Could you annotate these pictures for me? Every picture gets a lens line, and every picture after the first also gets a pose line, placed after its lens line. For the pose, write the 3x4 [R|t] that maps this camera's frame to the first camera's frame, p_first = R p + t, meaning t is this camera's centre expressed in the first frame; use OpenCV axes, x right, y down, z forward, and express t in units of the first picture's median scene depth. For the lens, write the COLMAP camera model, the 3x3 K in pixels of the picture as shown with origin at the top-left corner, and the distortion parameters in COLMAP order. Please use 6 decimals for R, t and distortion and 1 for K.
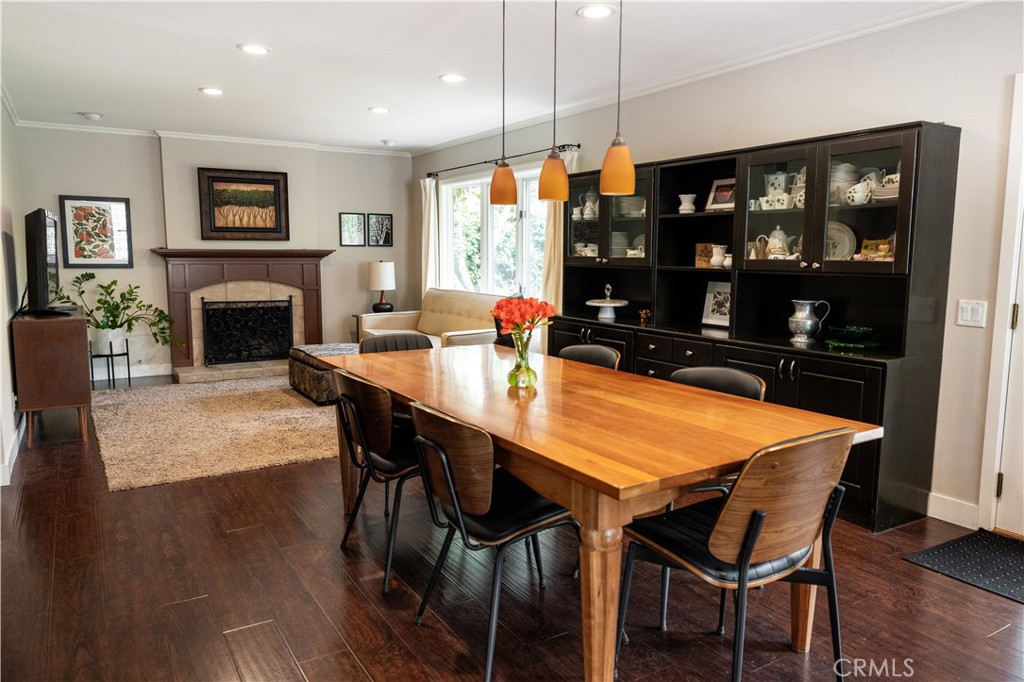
lens RADIAL K [[695.2, 0, 512.0], [0, 695.2, 341.0], [0, 0, 1]] dist [0.004060, 0.006243]
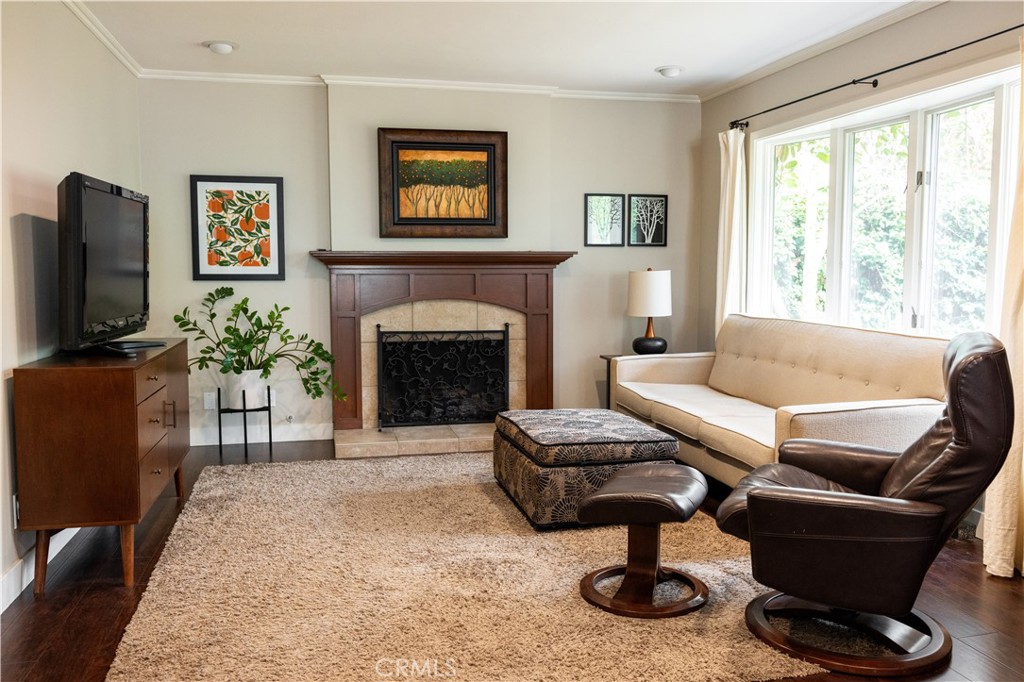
lens RADIAL K [[838.9, 0, 512.0], [0, 838.9, 341.0], [0, 0, 1]] dist [-0.003510, -0.000984]
pose [[0.947496, 0.021748, -0.319027, -0.071628], [-0.033958, 0.998886, -0.032759, -0.025669], [0.317960, 0.041873, 0.947179, 0.289545]]
